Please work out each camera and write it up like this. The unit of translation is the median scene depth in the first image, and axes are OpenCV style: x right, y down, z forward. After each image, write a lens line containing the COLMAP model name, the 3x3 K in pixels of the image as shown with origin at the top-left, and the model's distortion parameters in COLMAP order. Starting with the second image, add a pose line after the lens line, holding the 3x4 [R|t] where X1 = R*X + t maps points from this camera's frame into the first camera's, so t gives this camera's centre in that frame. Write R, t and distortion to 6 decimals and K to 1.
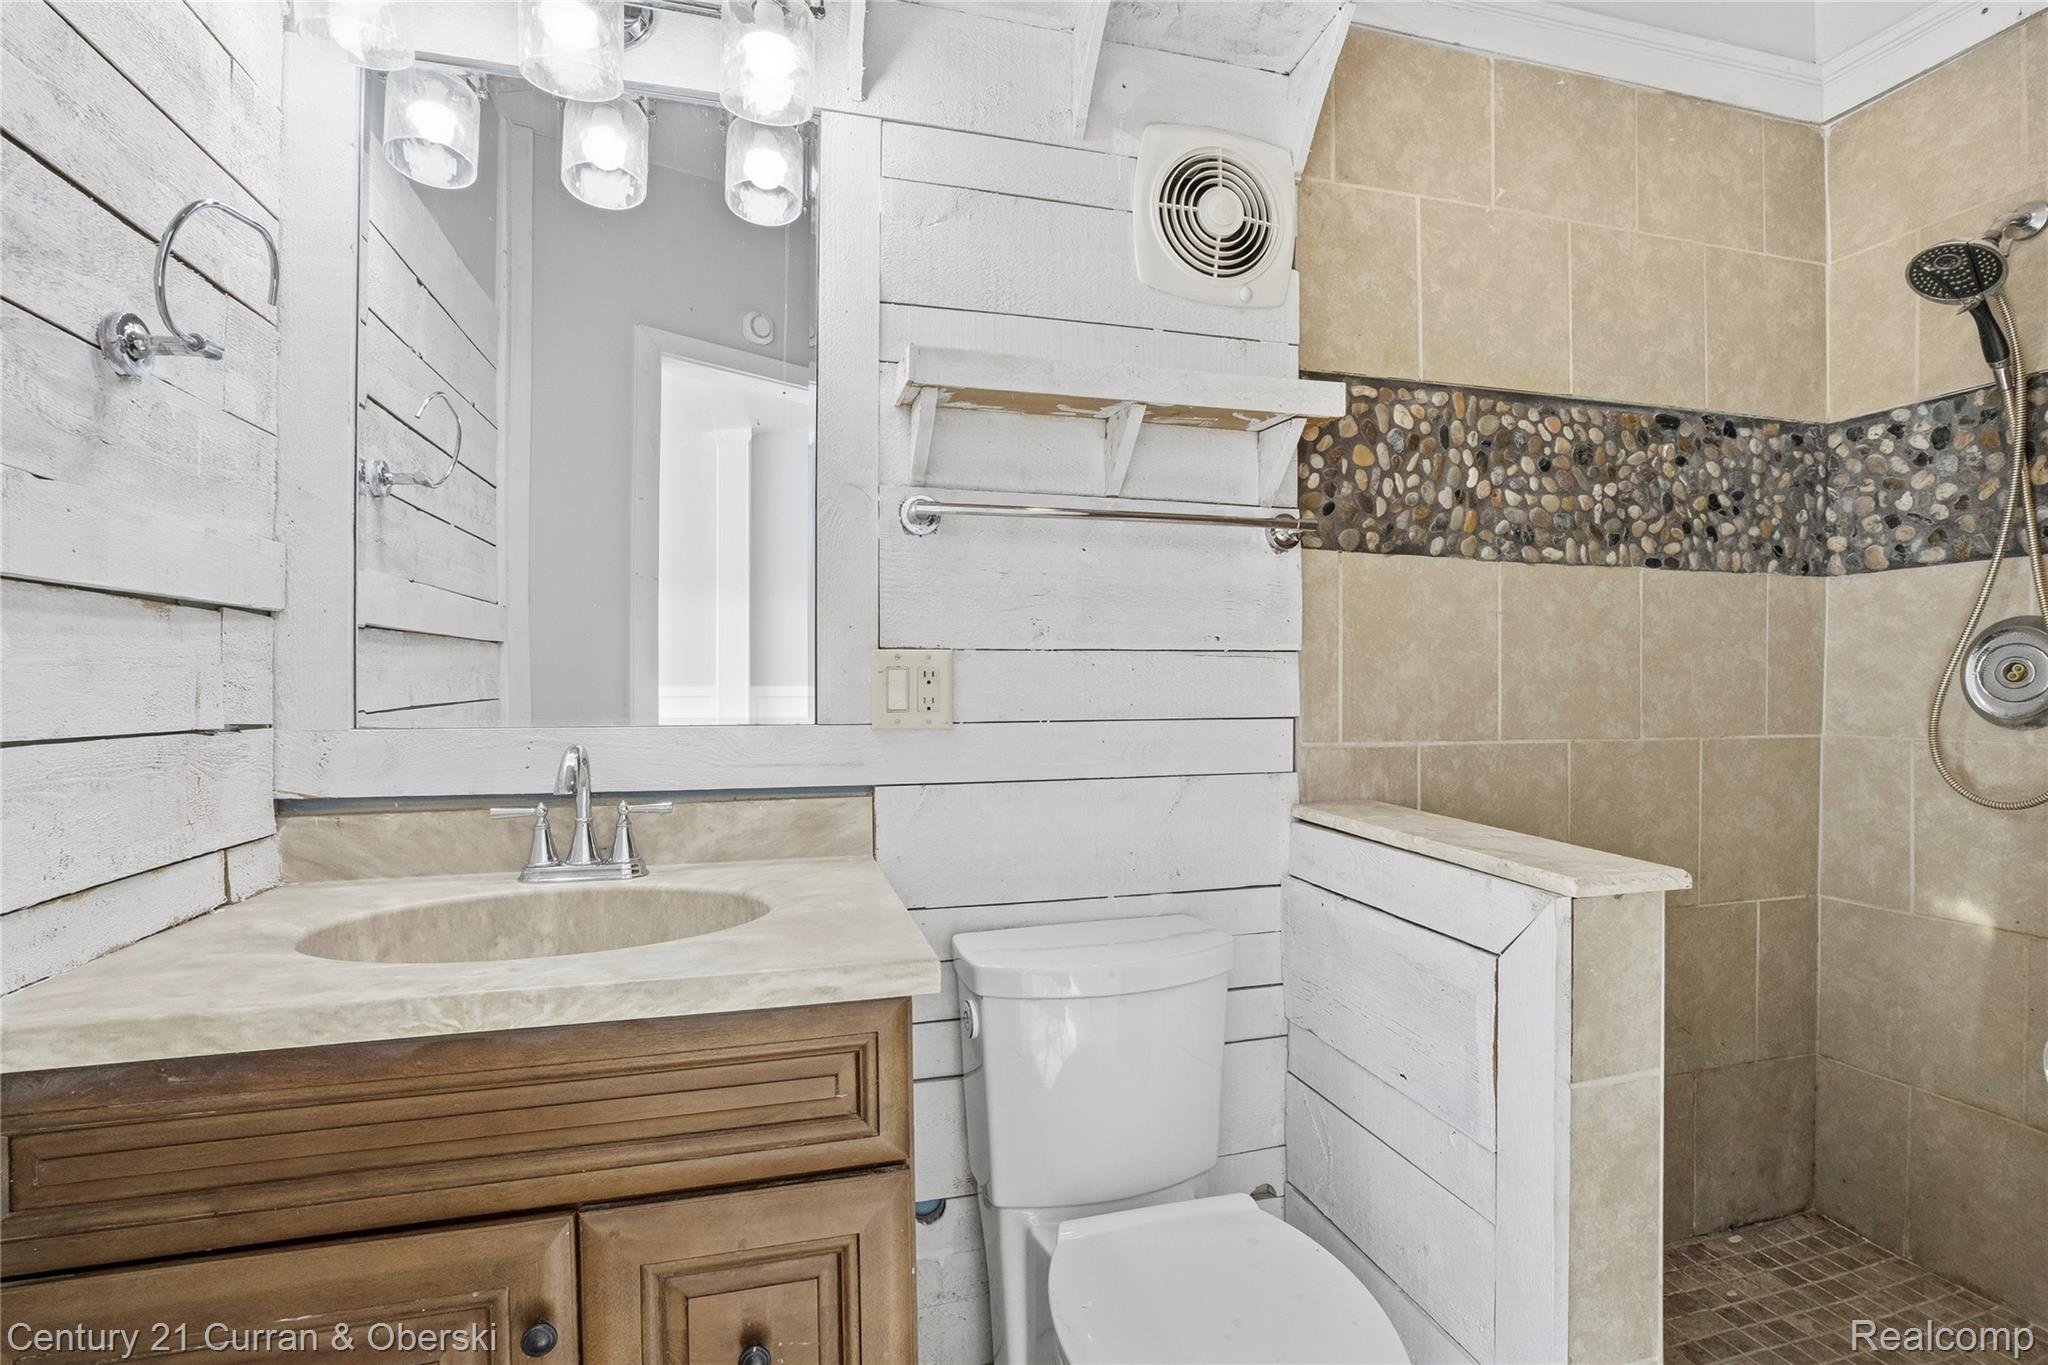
lens RADIAL K [[913.1, 0, 1020.6], [0, 913.1, 683.7], [0, 0, 1]] dist [-0.062772, 0.000064]
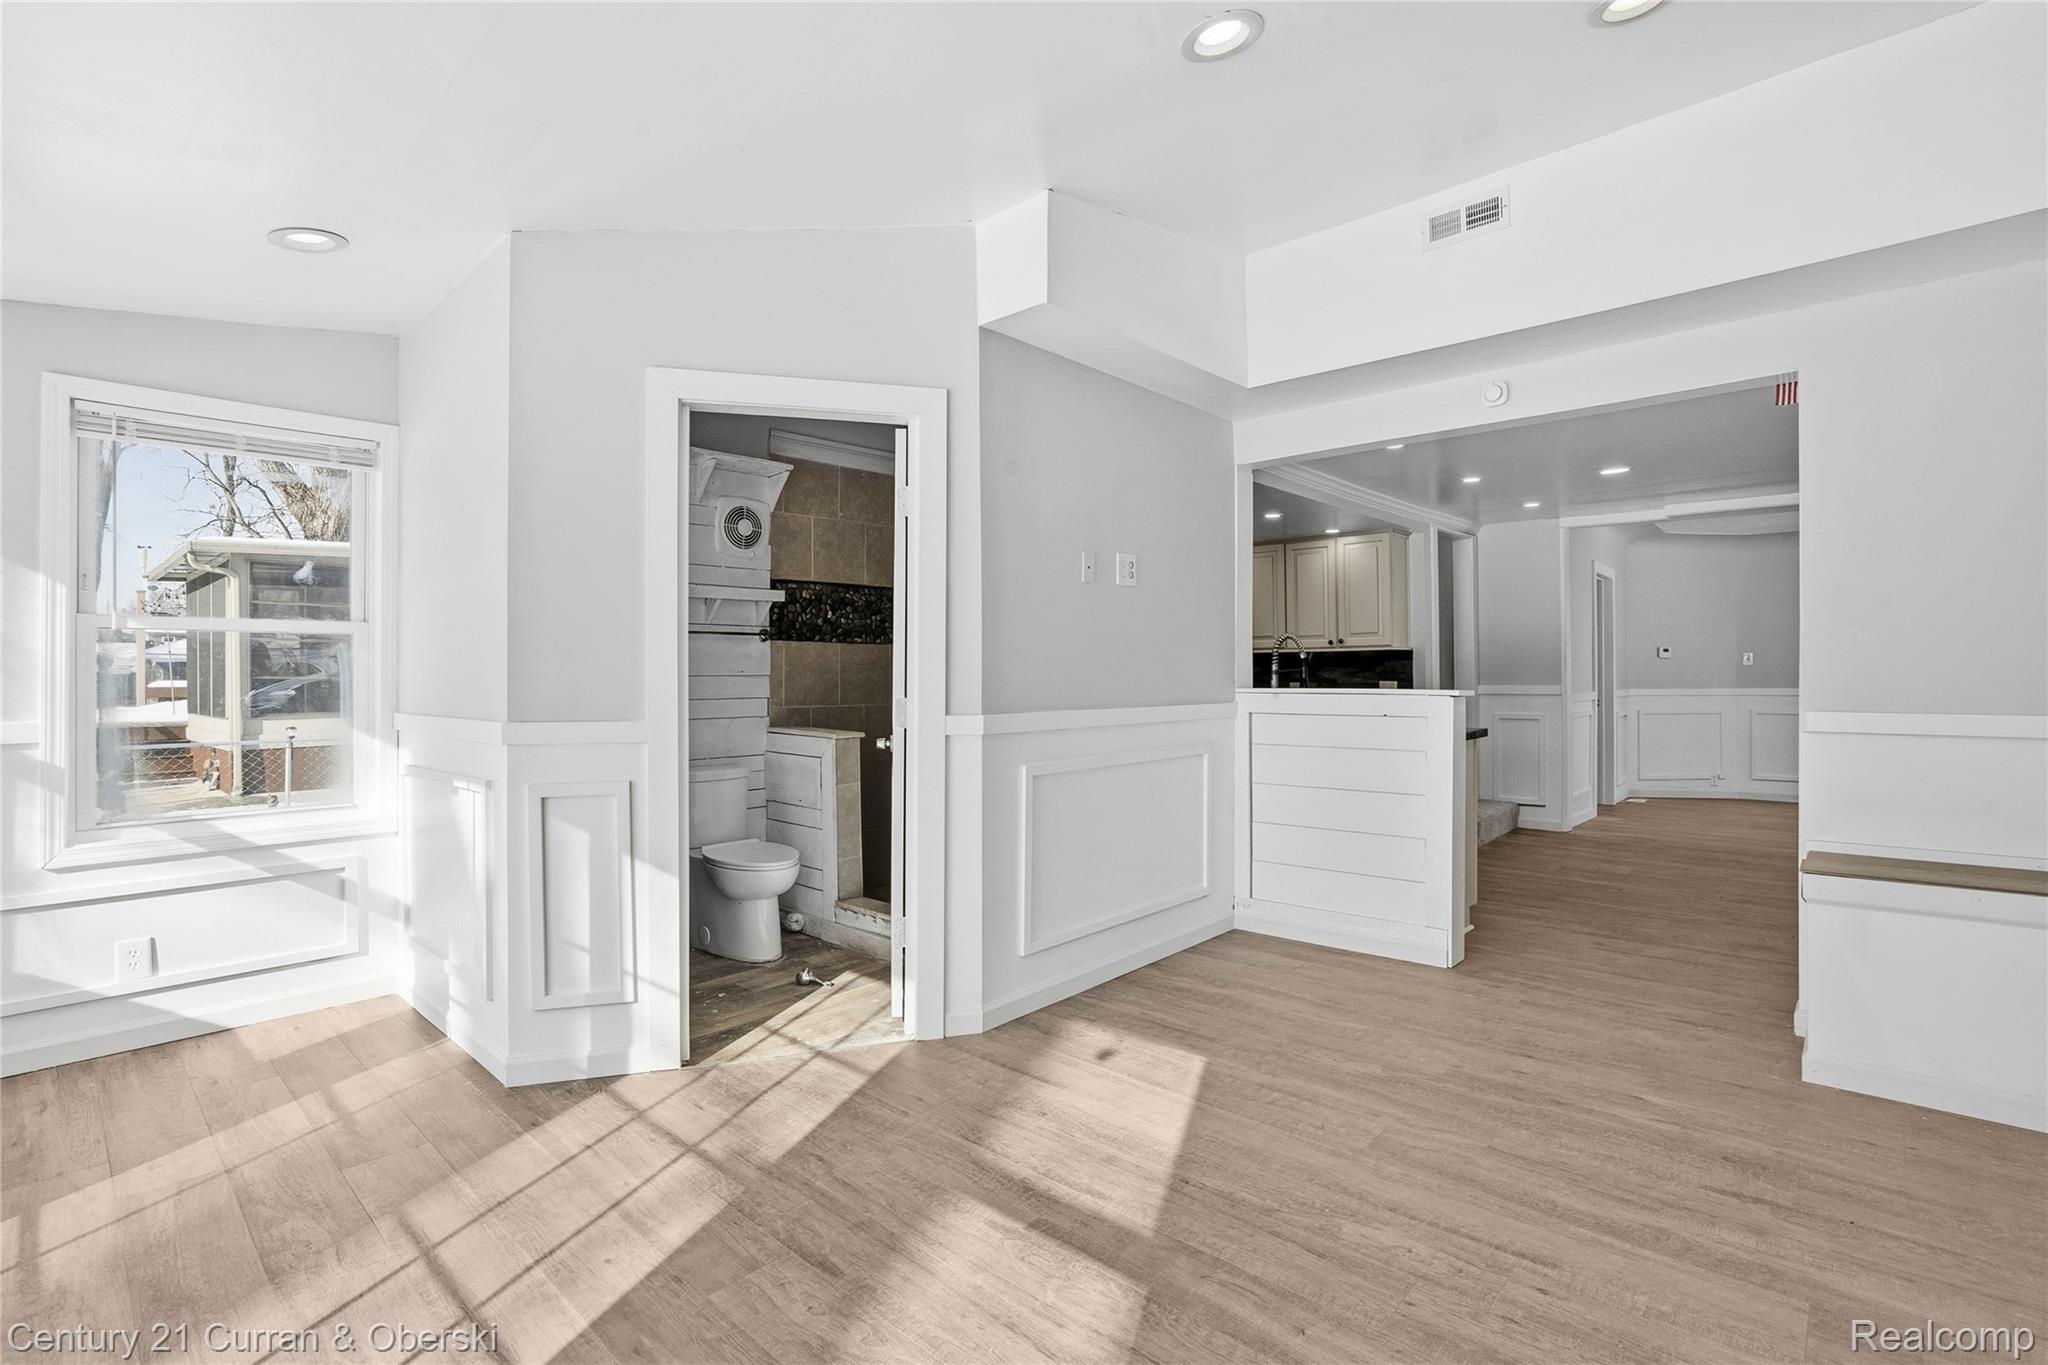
lens RADIAL K [[951.4, 0, 1029.0], [0, 951.4, 679.4], [0, 0, 1]] dist [-0.057297, 0.026073]
pose [[0.842413, -0.003880, 0.538818, -0.639200], [-0.002250, 0.999940, 0.010719, -0.056930], [-0.538827, -0.010242, 0.842354, -2.038865]]
